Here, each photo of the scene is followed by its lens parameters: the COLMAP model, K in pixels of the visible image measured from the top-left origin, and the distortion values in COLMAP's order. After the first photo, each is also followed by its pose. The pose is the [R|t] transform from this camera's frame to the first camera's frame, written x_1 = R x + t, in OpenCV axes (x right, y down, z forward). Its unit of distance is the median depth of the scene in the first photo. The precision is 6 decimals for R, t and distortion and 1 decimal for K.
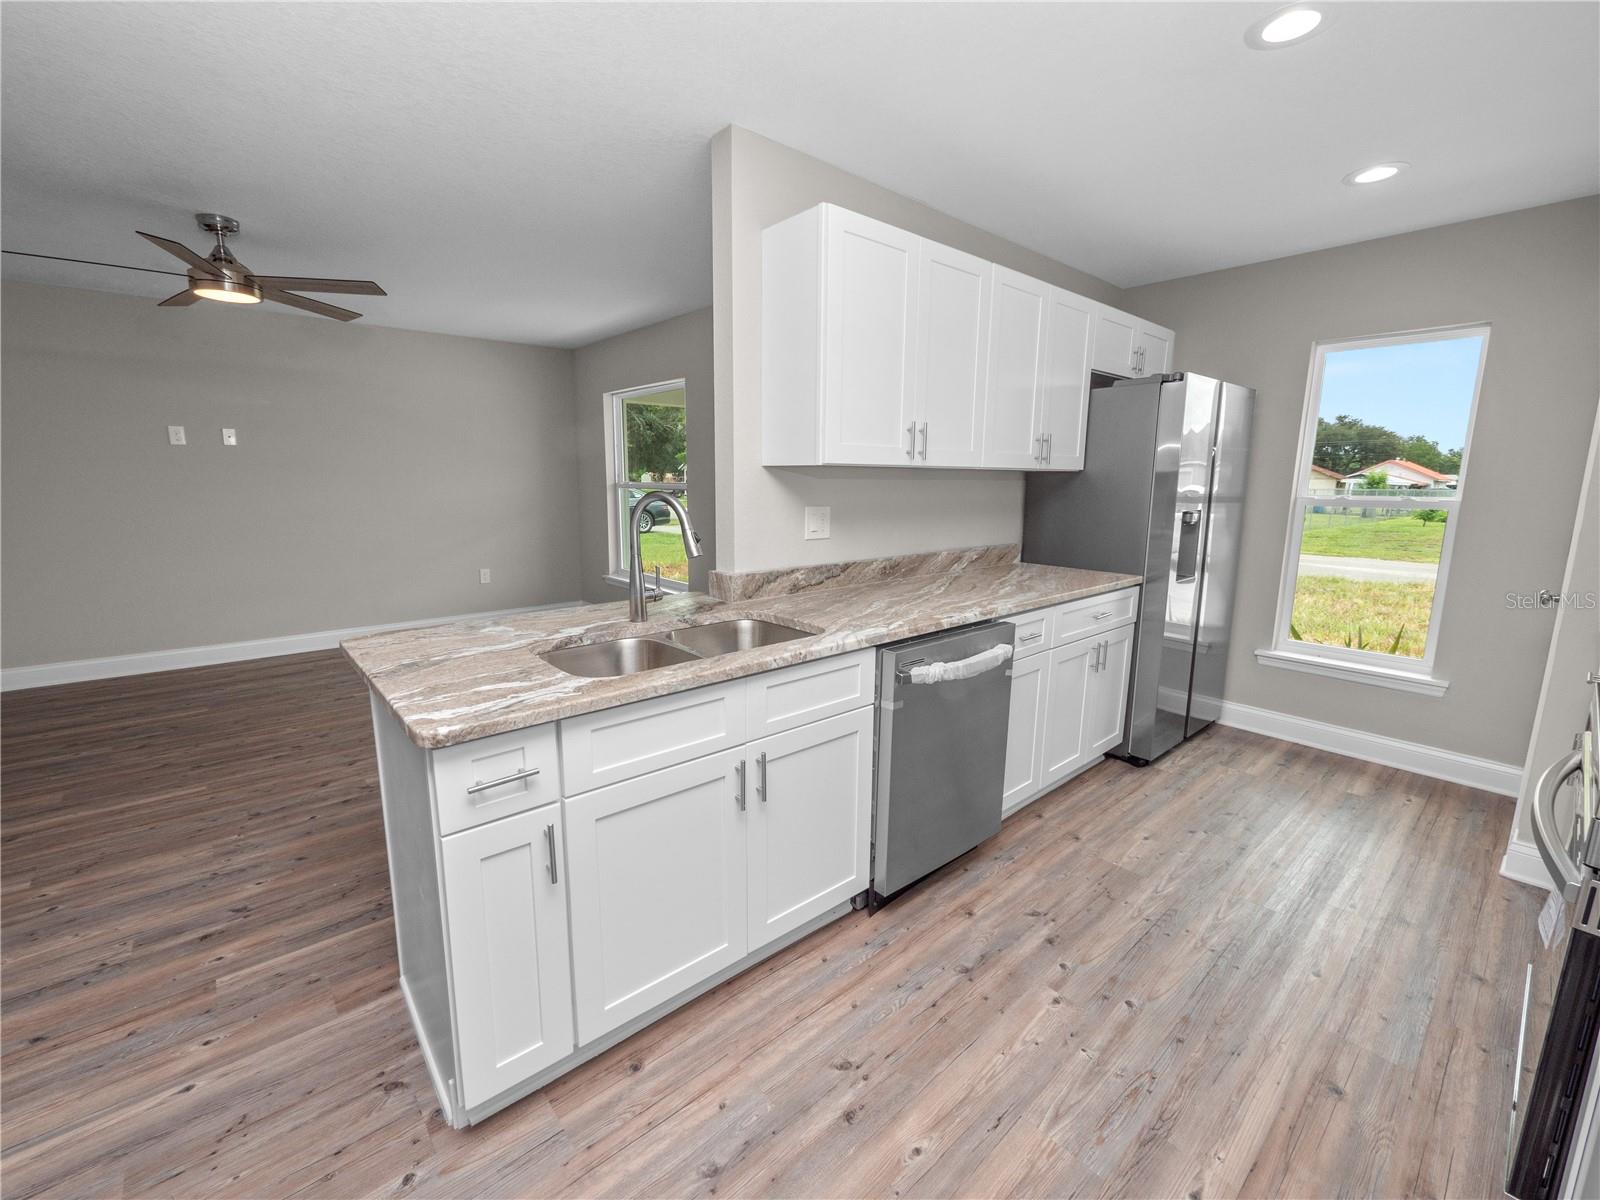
lens RADIAL K [[670.6, 0, 793.3], [0, 670.6, 594.5], [0, 0, 1]] dist [-0.005903, 0.000177]
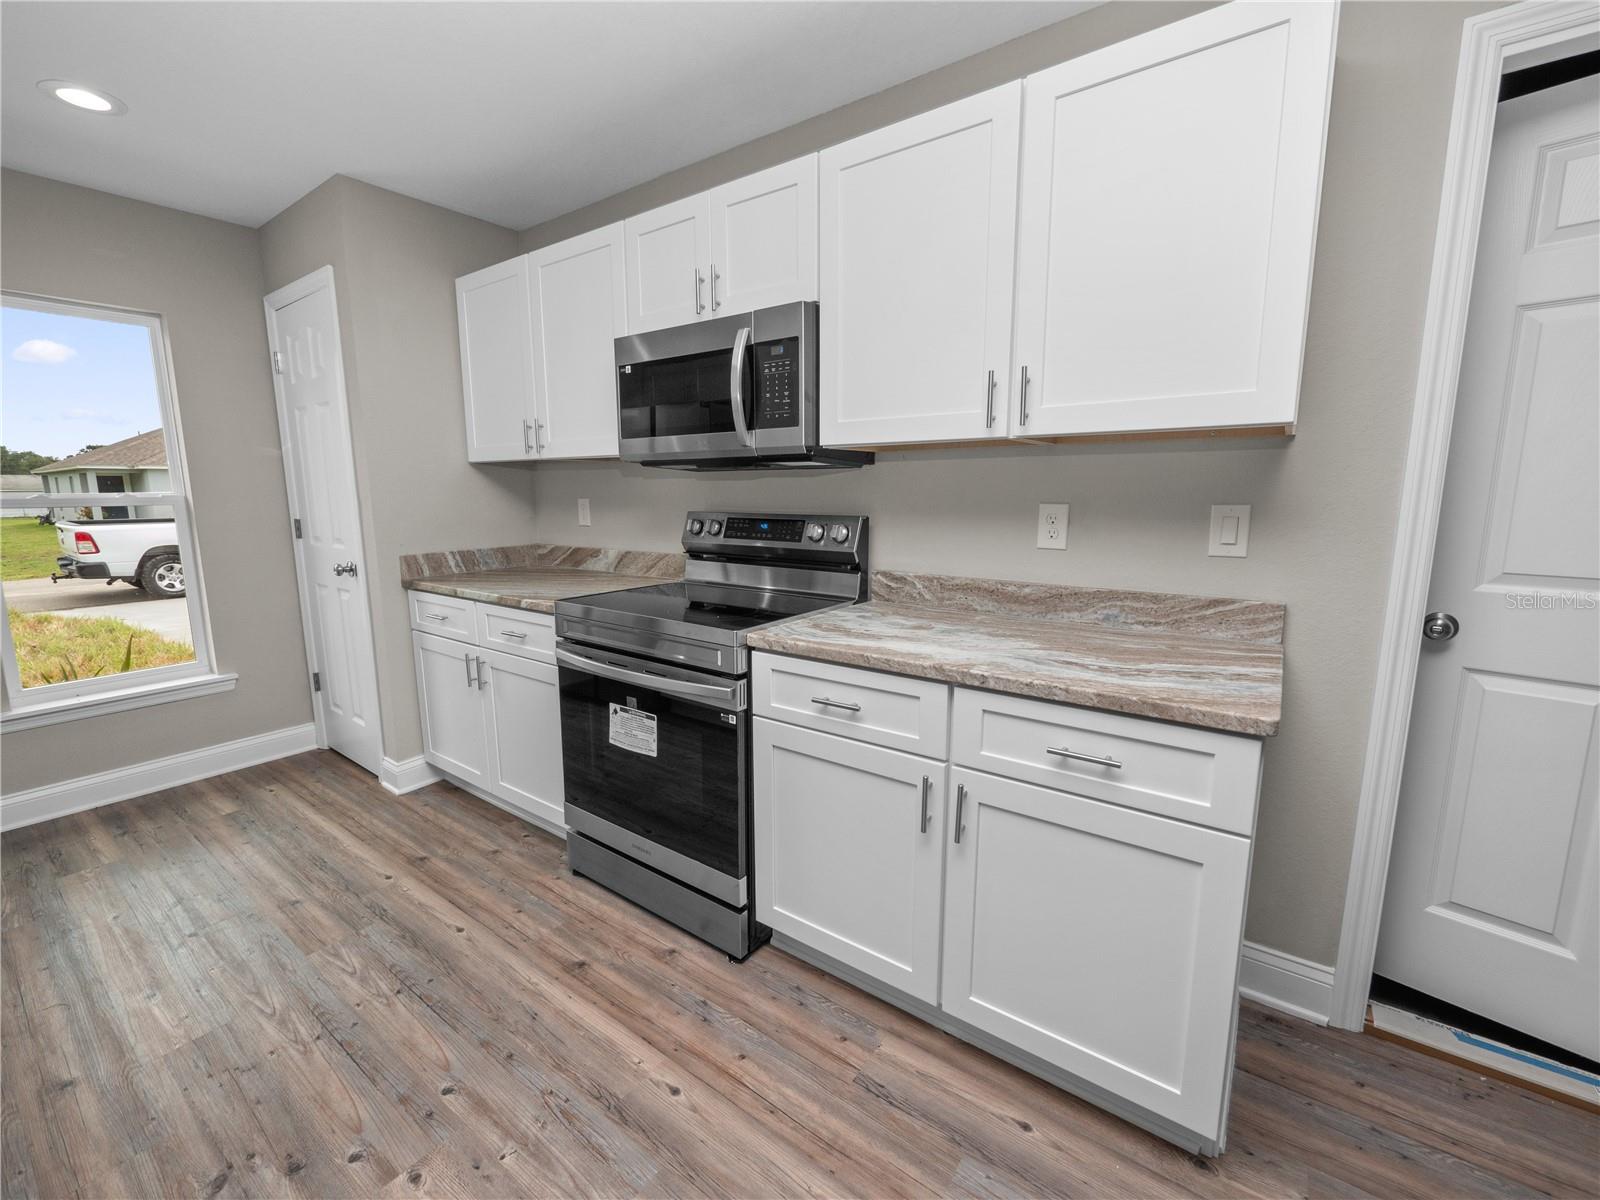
lens RADIAL K [[669.4, 0, 790.3], [0, 669.4, 593.7], [0, 0, 1]] dist [-0.007309, 0.000355]
pose [[-0.224219, -0.156292, 0.961924, -0.214980], [0.170190, 0.965608, 0.196560, -0.053406], [-0.959563, 0.207782, -0.189909, 0.463446]]
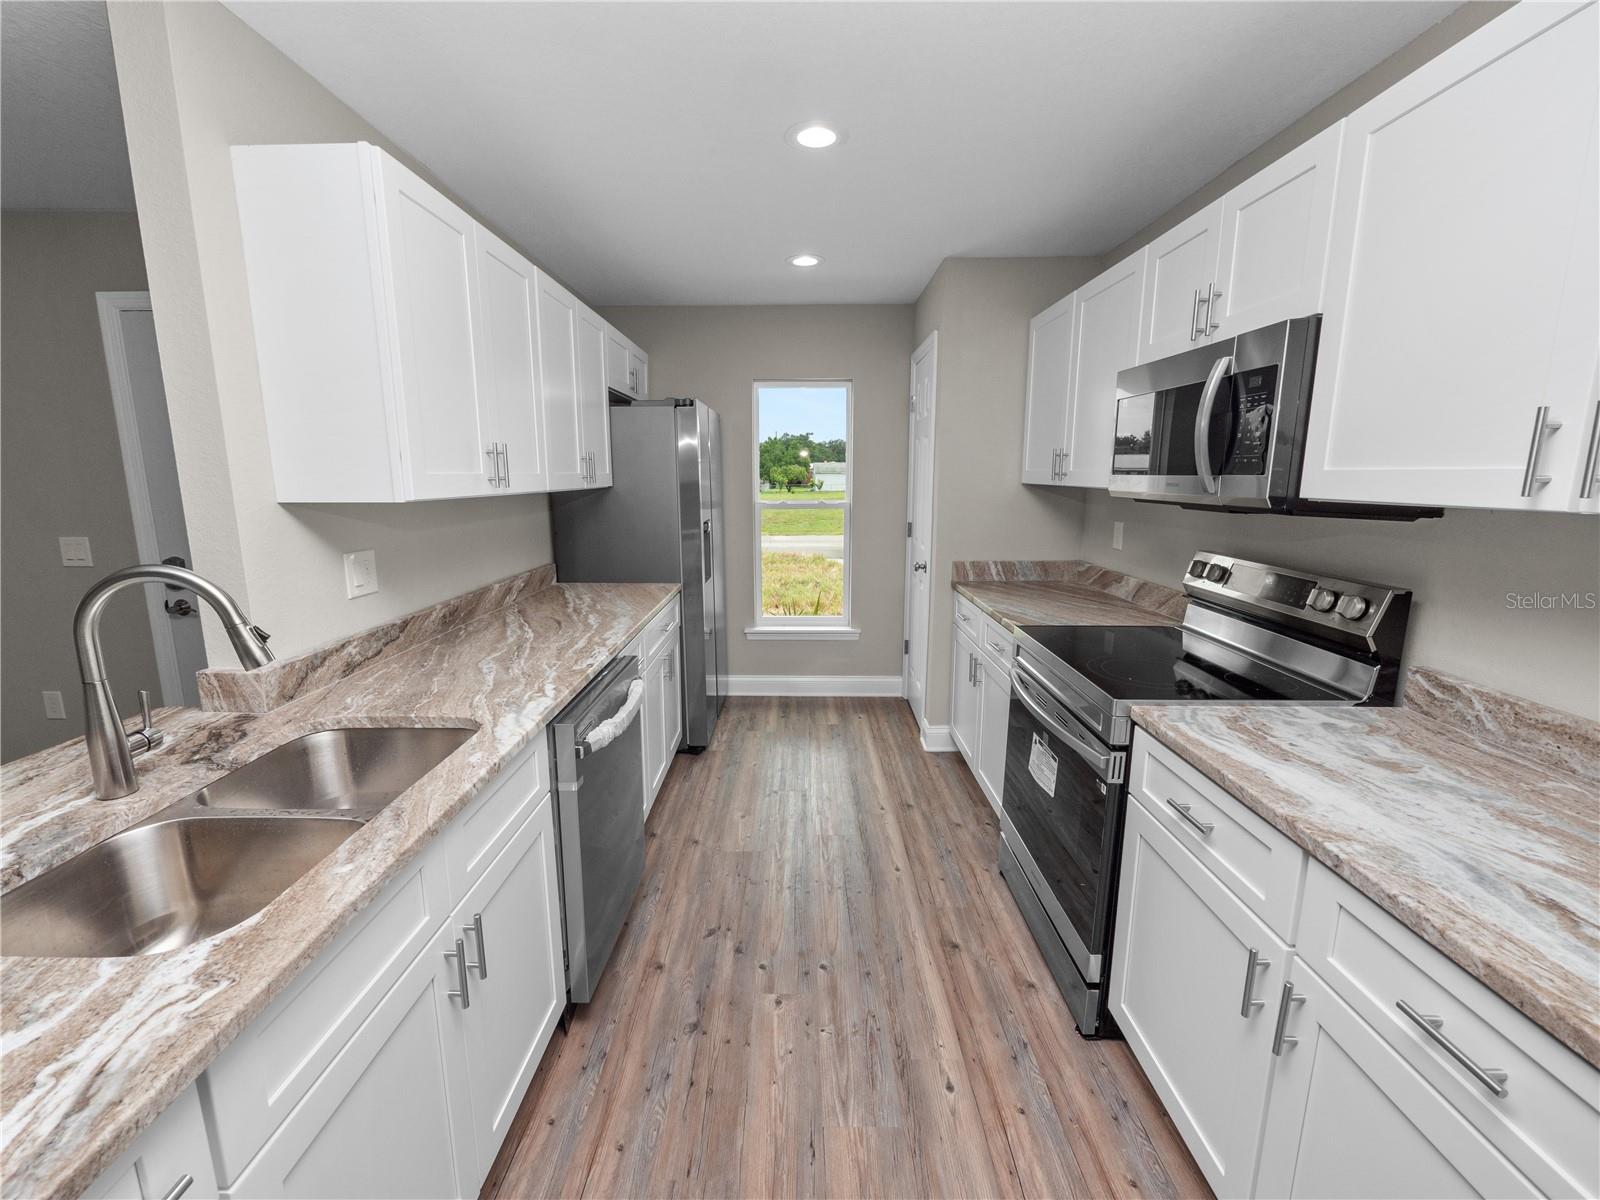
lens RADIAL K [[671.1, 0, 793.0], [0, 671.1, 593.3], [0, 0, 1]] dist [-0.002786, 0.000527]
pose [[0.661316, -0.139068, 0.737103, -0.215793], [0.133852, 0.988770, 0.066459, -0.077917], [-0.738068, 0.054712, 0.672504, 0.171662]]
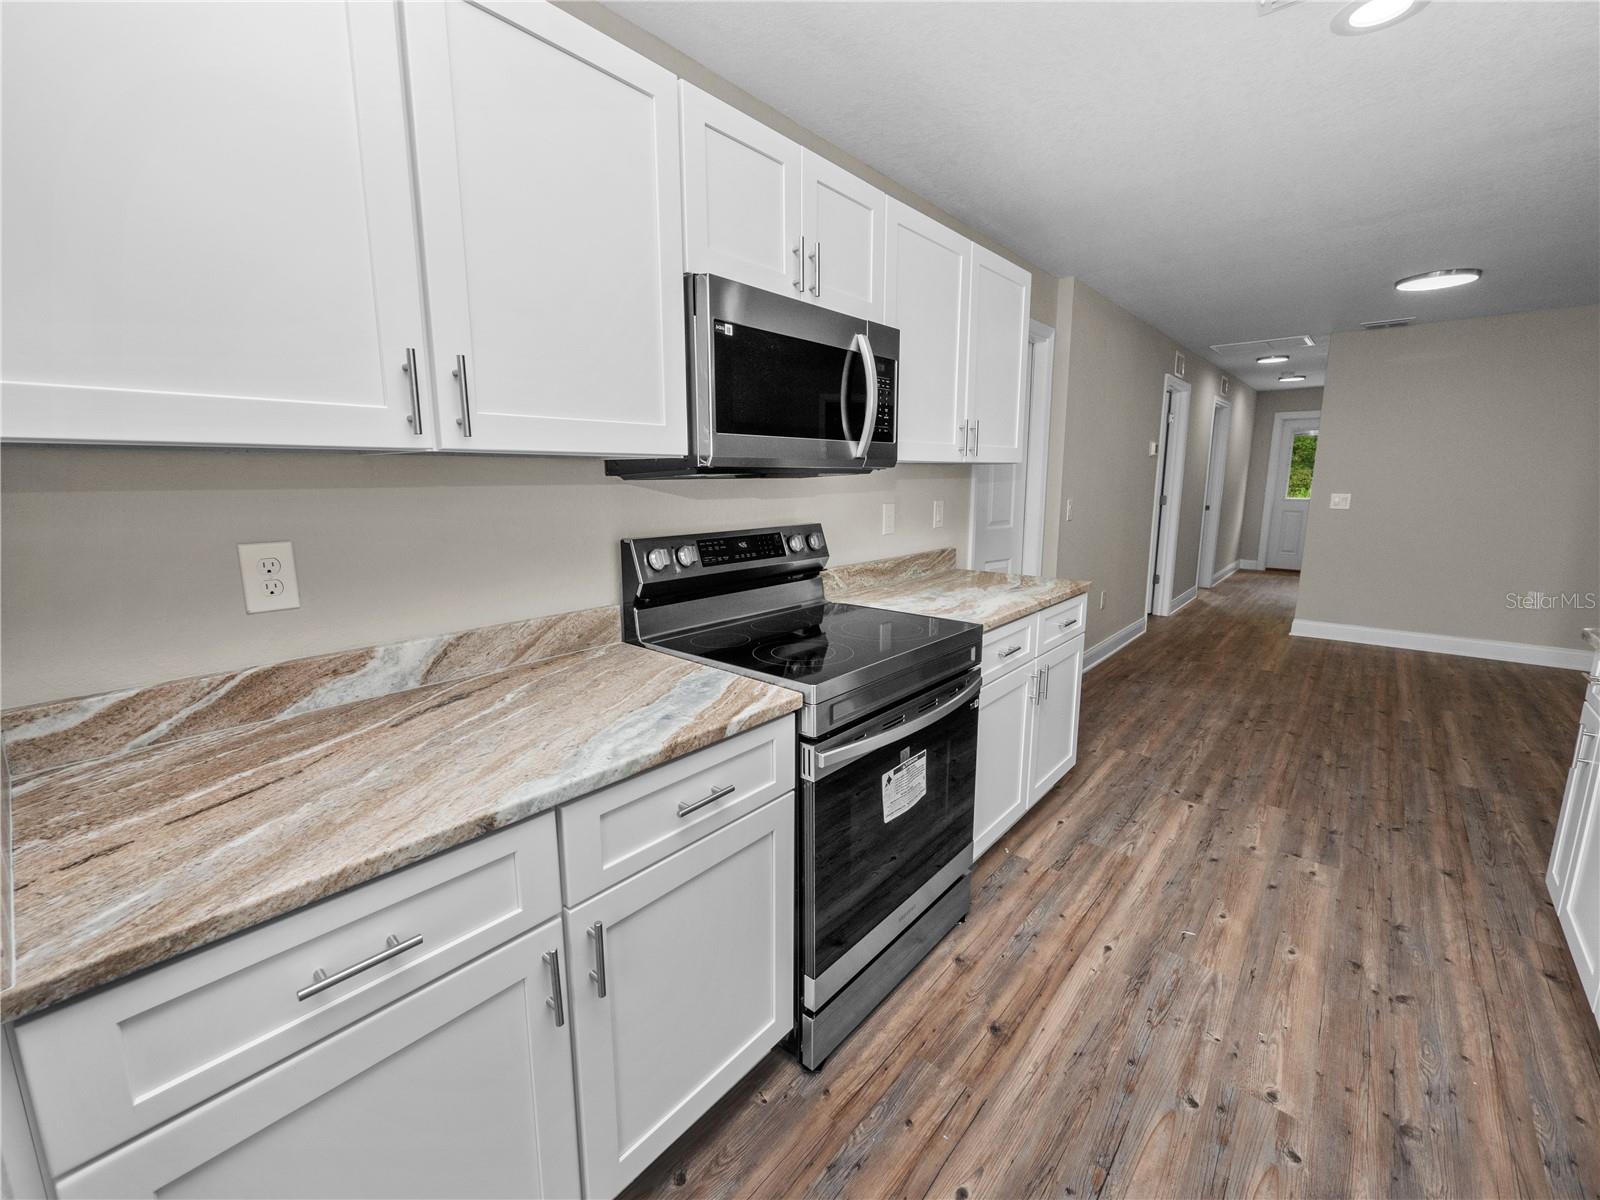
lens RADIAL K [[670.6, 0, 793.3], [0, 670.6, 594.5], [0, 0, 1]] dist [-0.005903, 0.000177]
pose [[-0.989898, 0.023630, -0.139798, 0.821261], [-0.025680, 0.939823, 0.340694, -0.193568], [0.139436, 0.340842, -0.929723, 1.111827]]
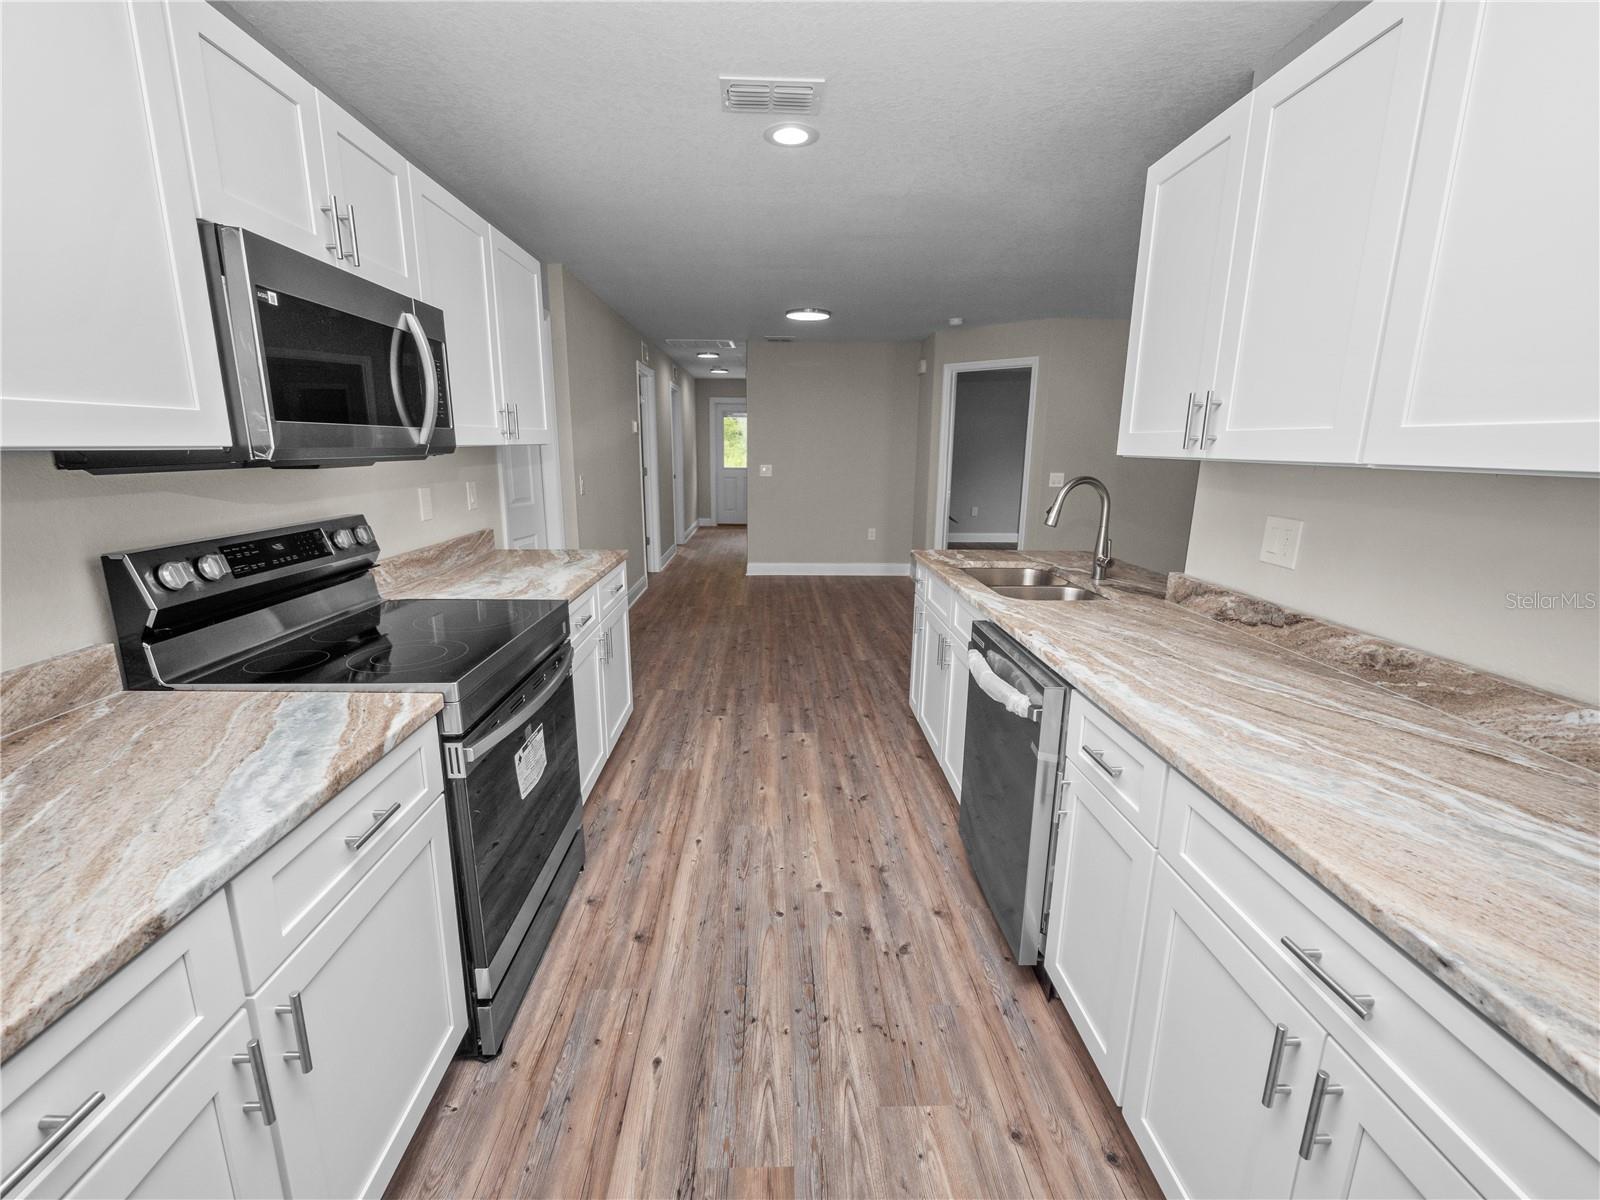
lens RADIAL K [[670.6, 0, 793.3], [0, 670.6, 594.5], [0, 0, 1]] dist [-0.005903, 0.000177]
pose [[-0.628201, 0.158815, -0.761670, 0.969248], [-0.147623, 0.936835, 0.317093, -0.220006], [0.763918, 0.311638, -0.565076, 1.126614]]
